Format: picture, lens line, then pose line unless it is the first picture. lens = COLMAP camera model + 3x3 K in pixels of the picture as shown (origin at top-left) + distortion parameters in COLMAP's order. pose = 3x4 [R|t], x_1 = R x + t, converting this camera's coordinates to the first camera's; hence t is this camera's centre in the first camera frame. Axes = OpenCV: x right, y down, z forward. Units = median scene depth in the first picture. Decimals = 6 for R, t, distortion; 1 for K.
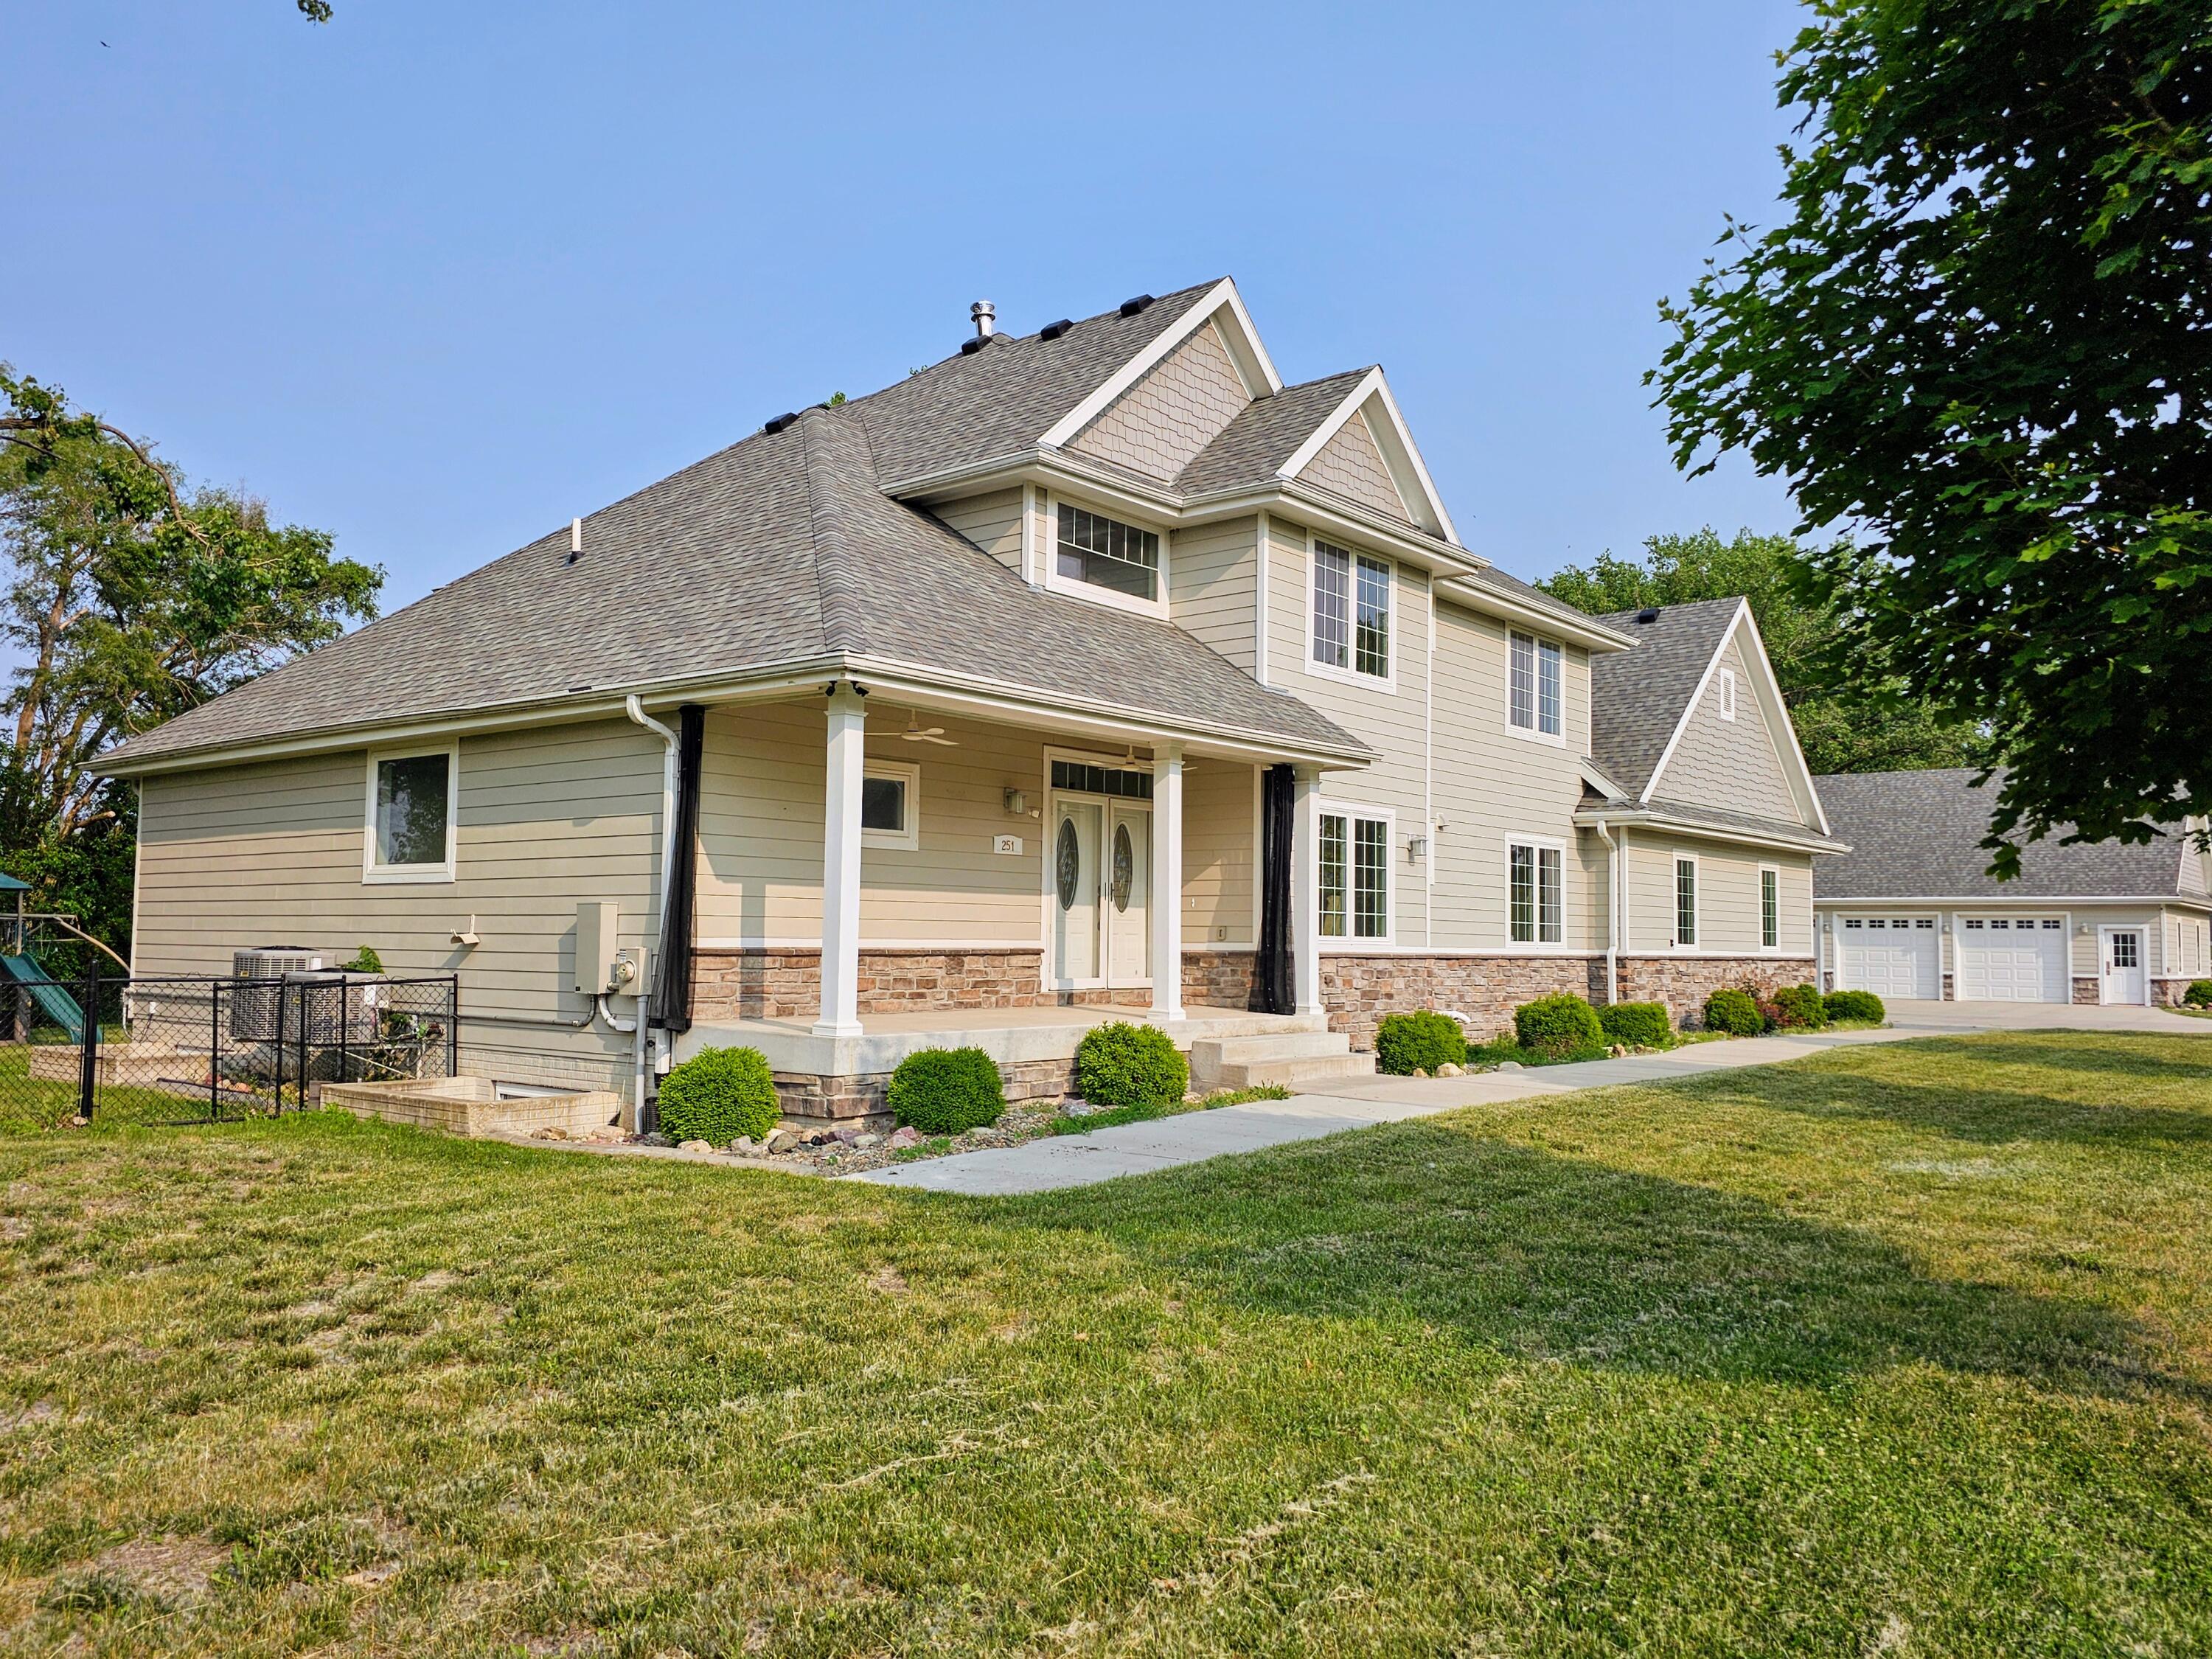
lens RADIAL K [[1740.6, 0, 1106.0], [0, 1740.6, 829.5], [0, 0, 1]] dist [0.037933, -0.002581]
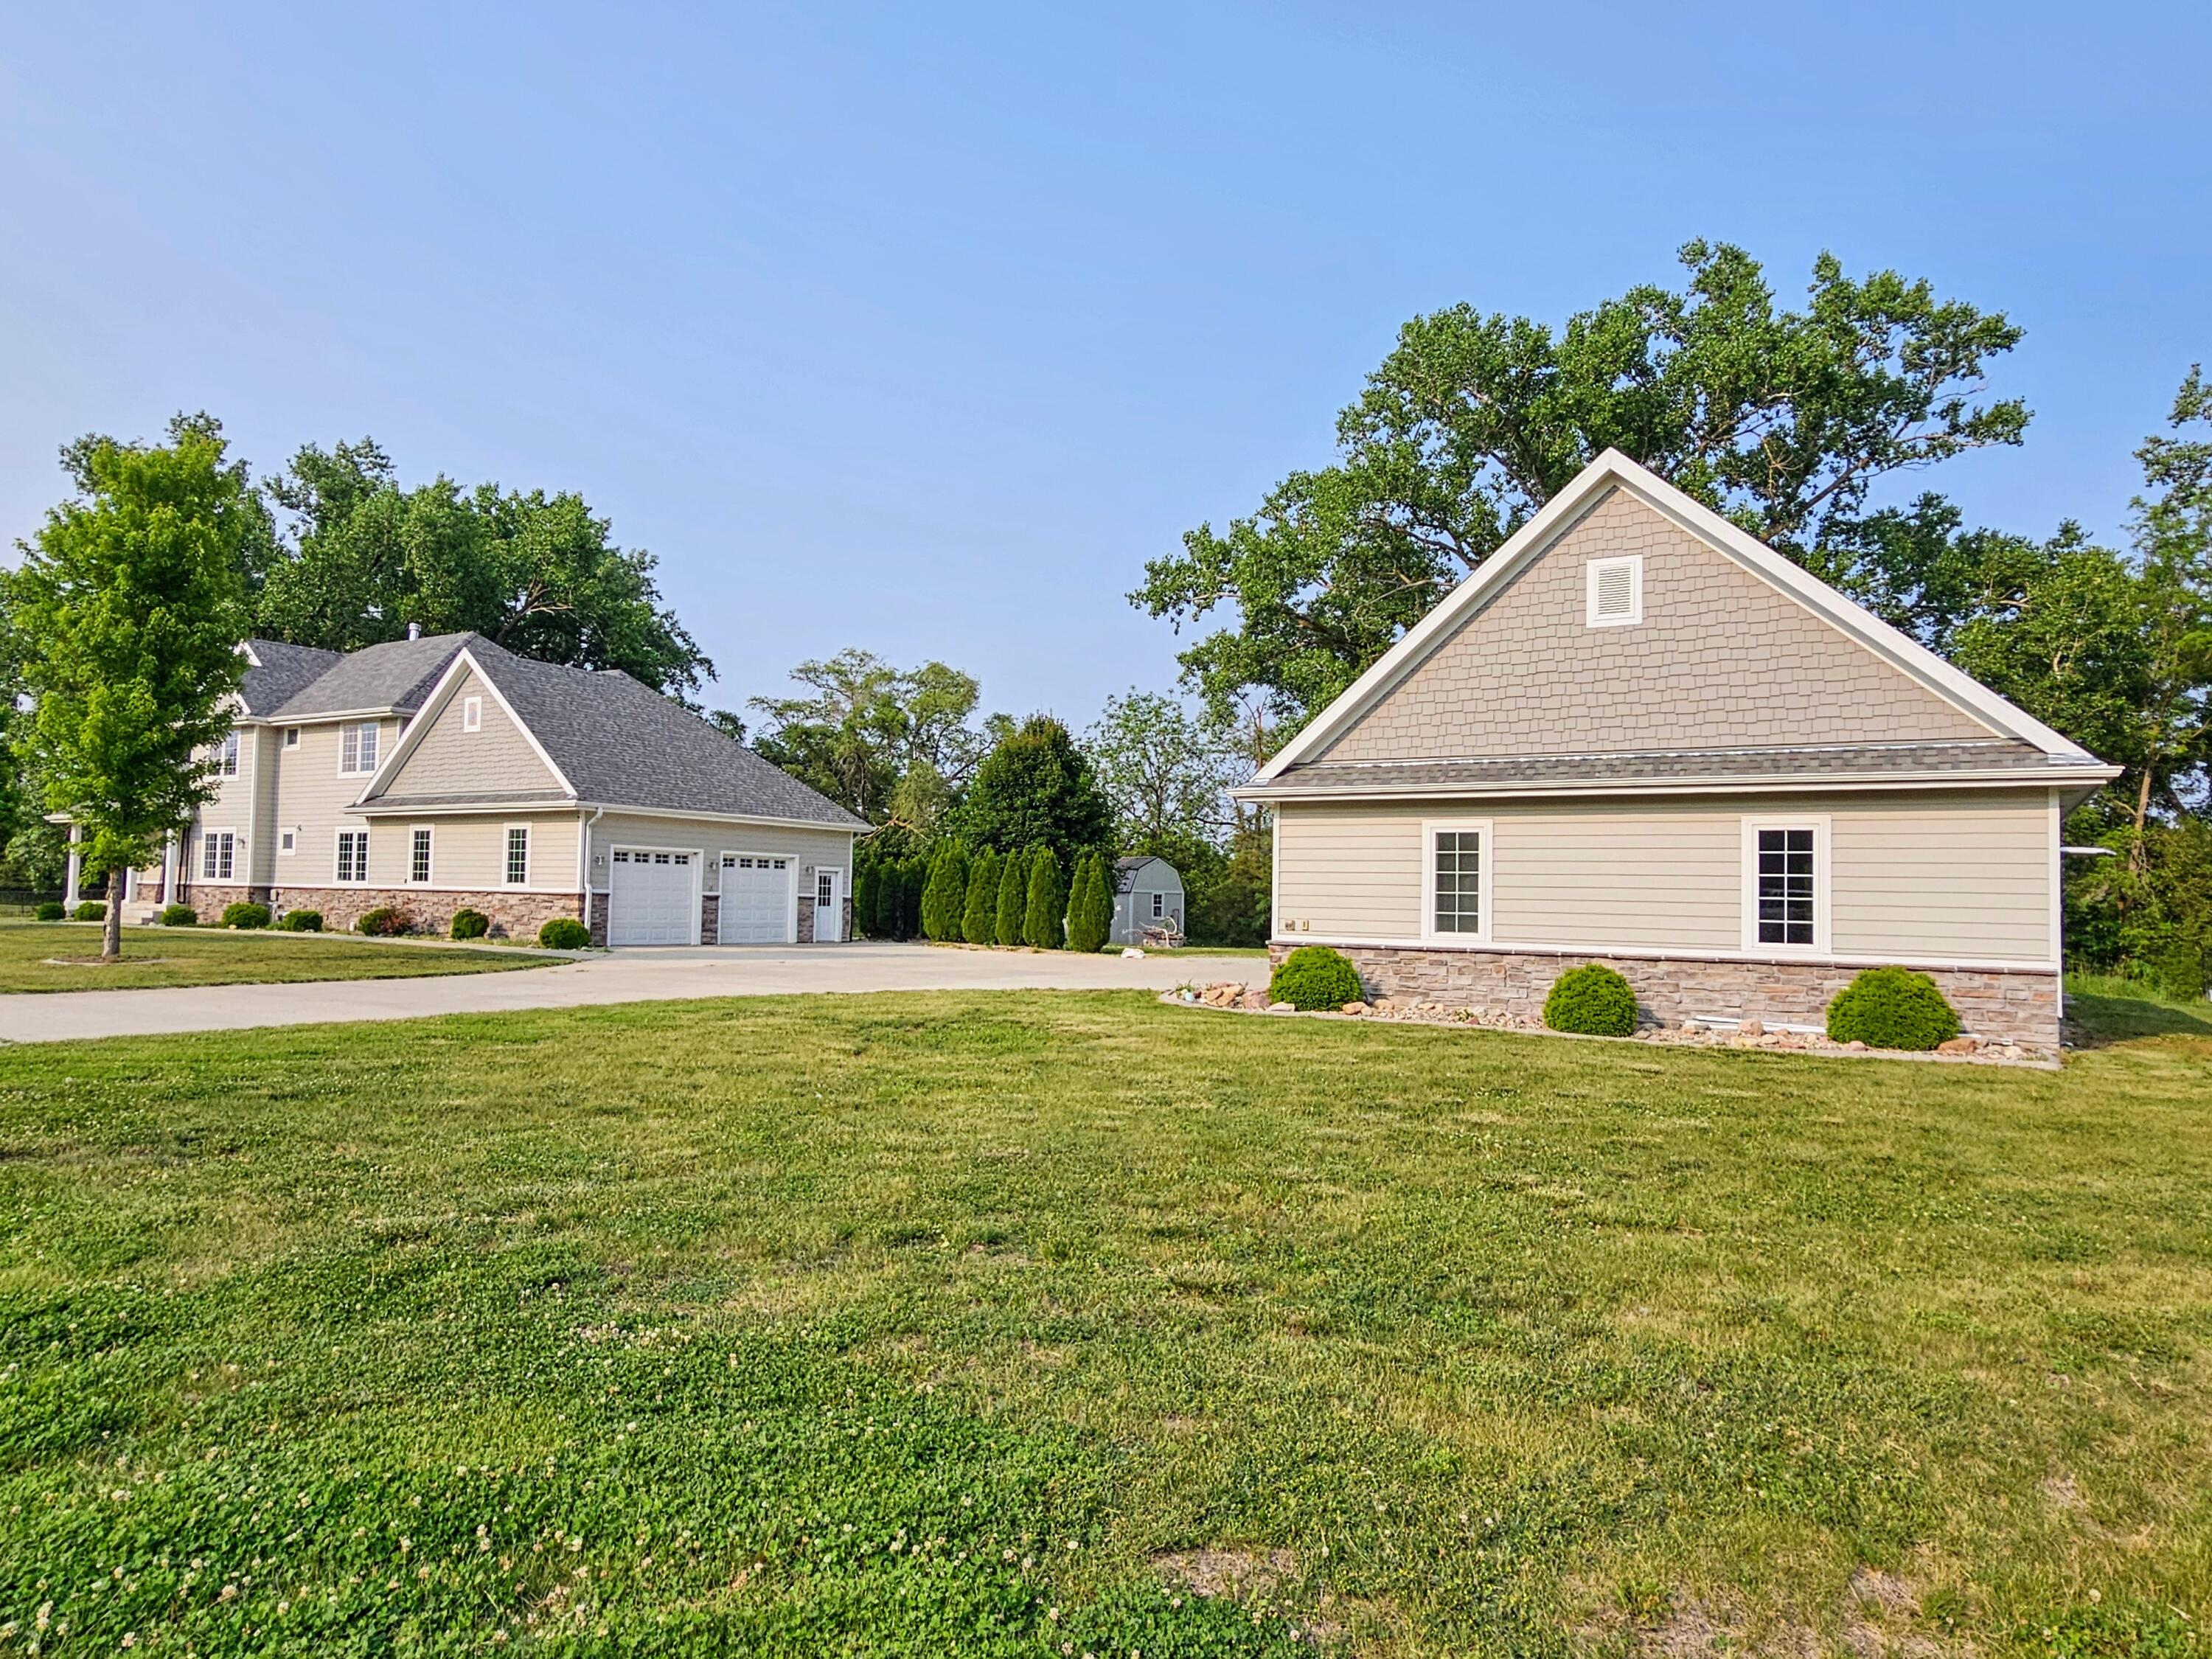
lens RADIAL K [[1388.9, 0, 1106.0], [0, 1388.9, 829.5], [0, 0, 1]] dist [-0.001569, 0.002339]
pose [[0.128172, -0.059981, -0.989937, 2.309415], [0.047674, 0.997388, -0.054260, 0.160434], [0.990605, -0.040240, 0.130697, 1.999294]]
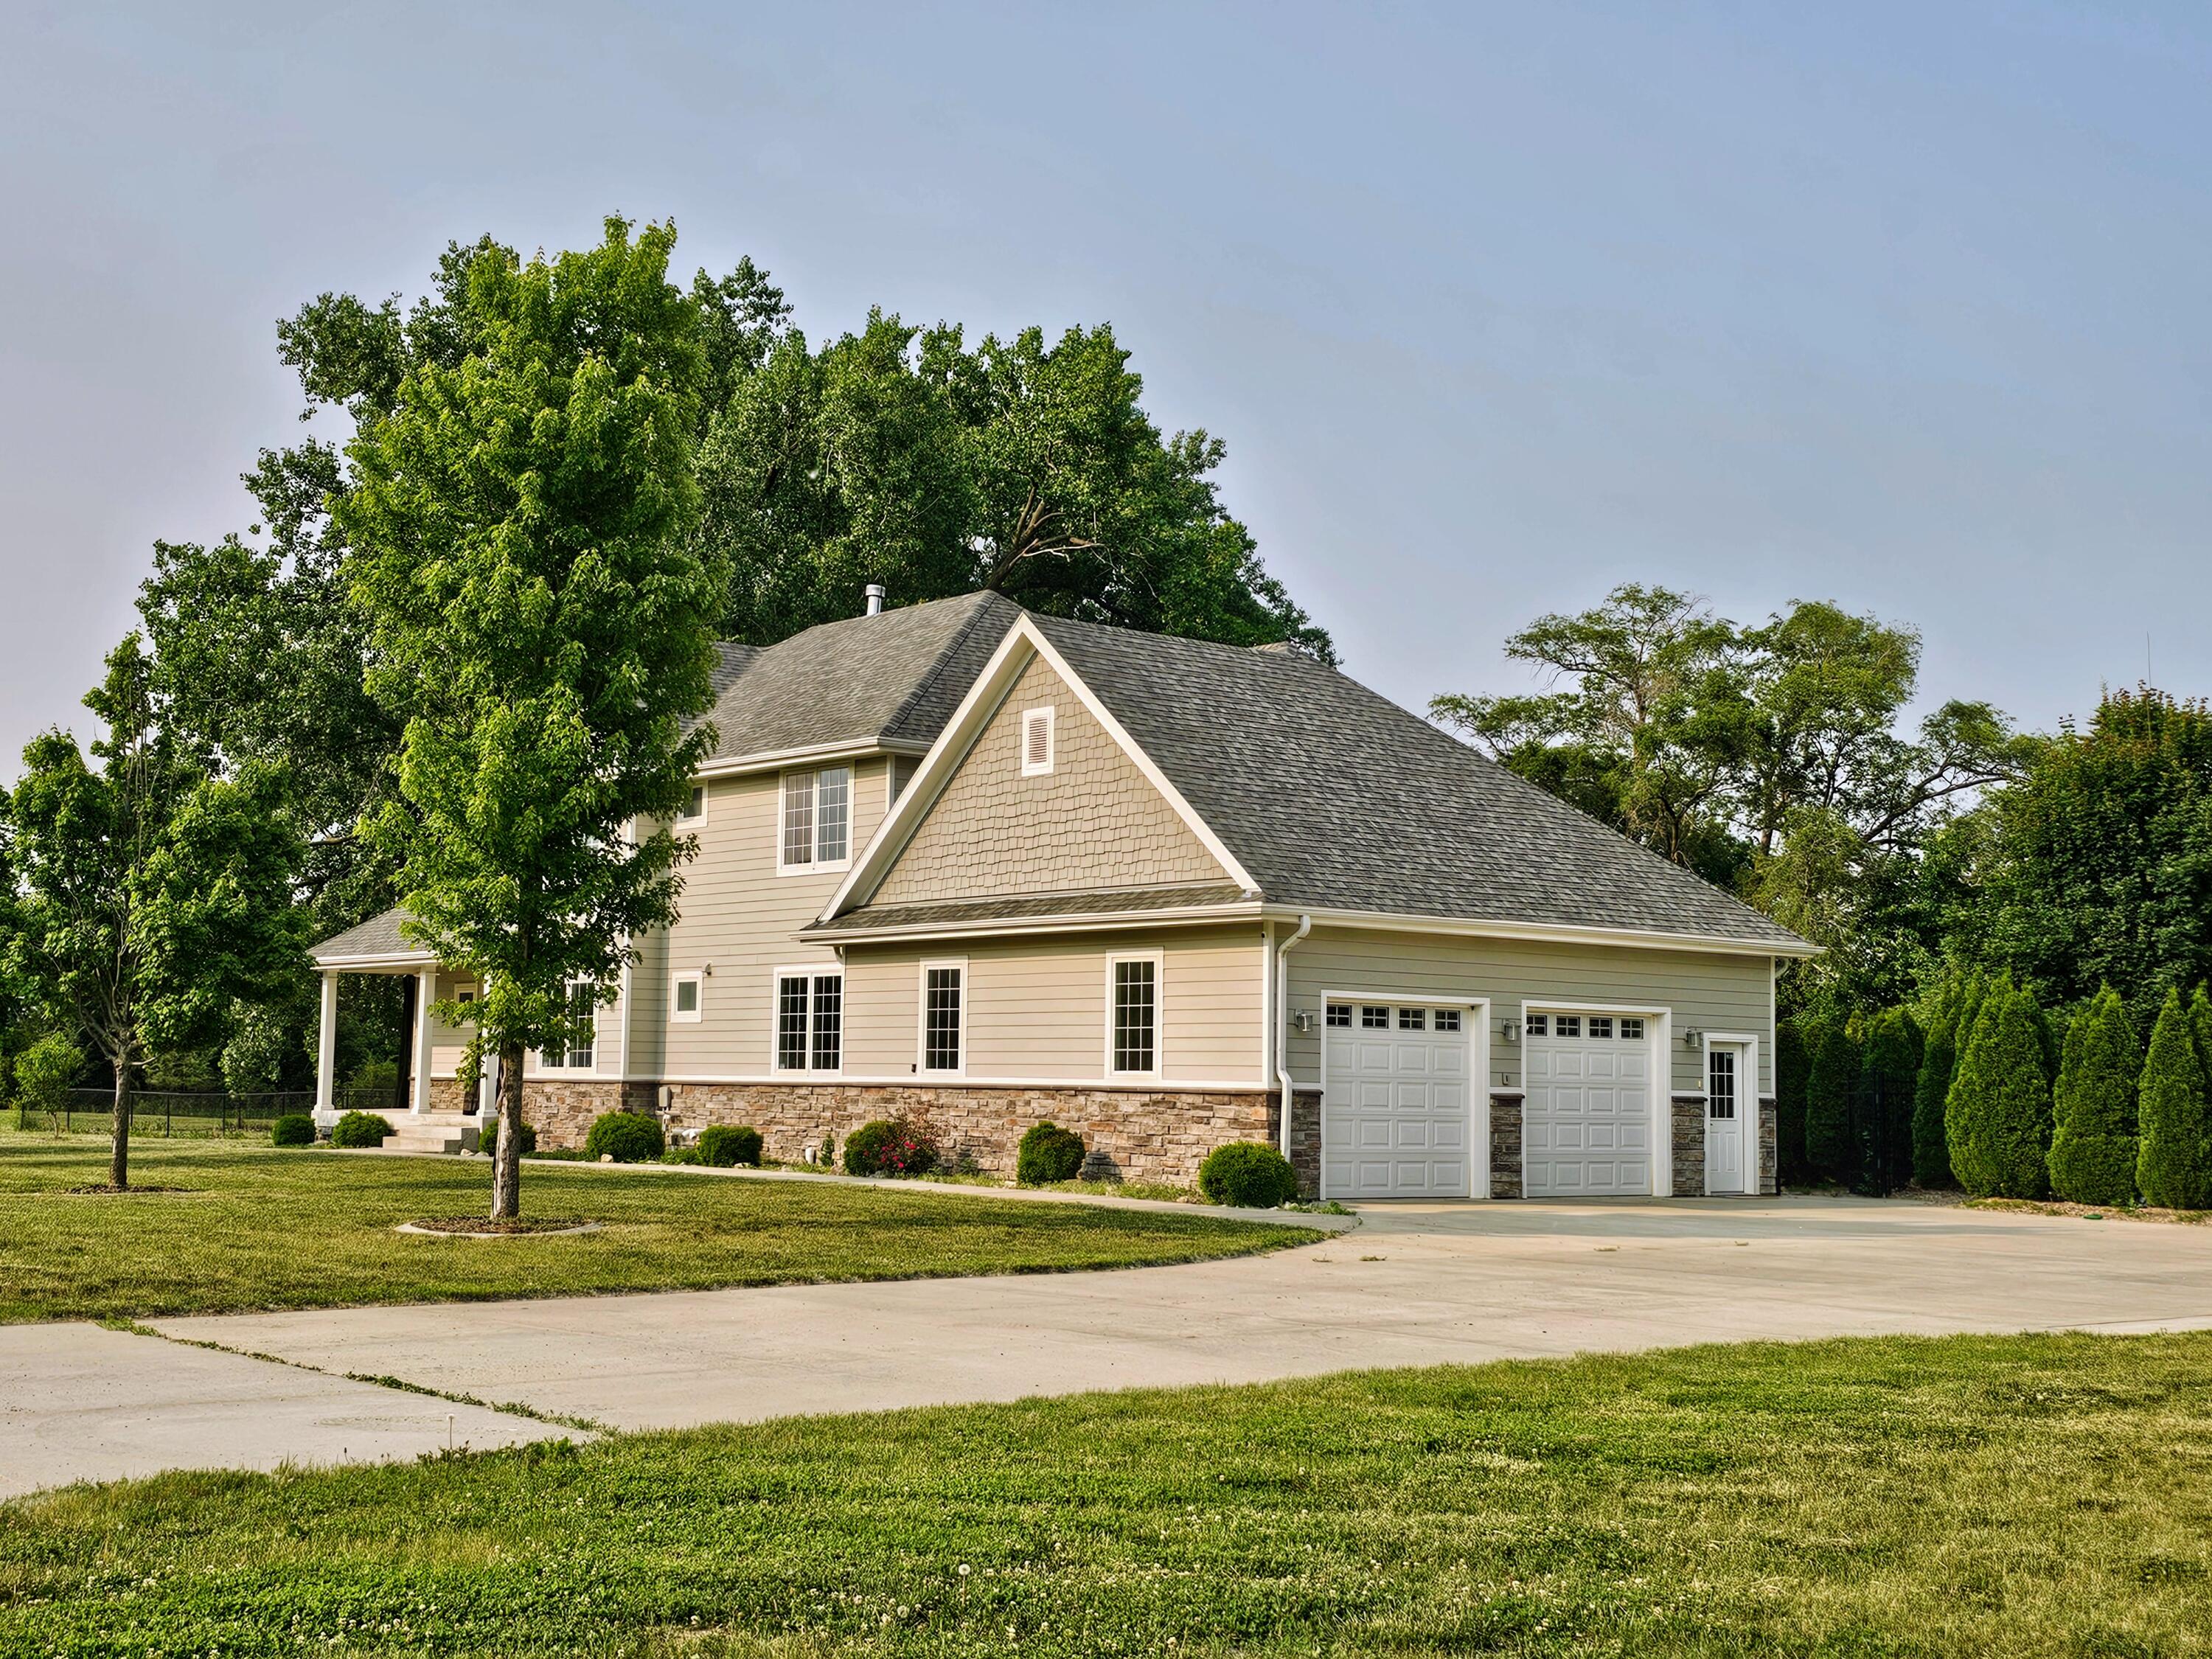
lens RADIAL K [[2687.4, 0, 1058.1], [0, 2687.4, 834.7], [0, 0, 1]] dist [0.208792, -0.598146]
pose [[-0.208570, -0.104461, -0.972413, 2.166933], [0.047702, 0.992009, -0.116798, 0.146612], [0.976843, -0.070747, -0.201920, 1.806830]]
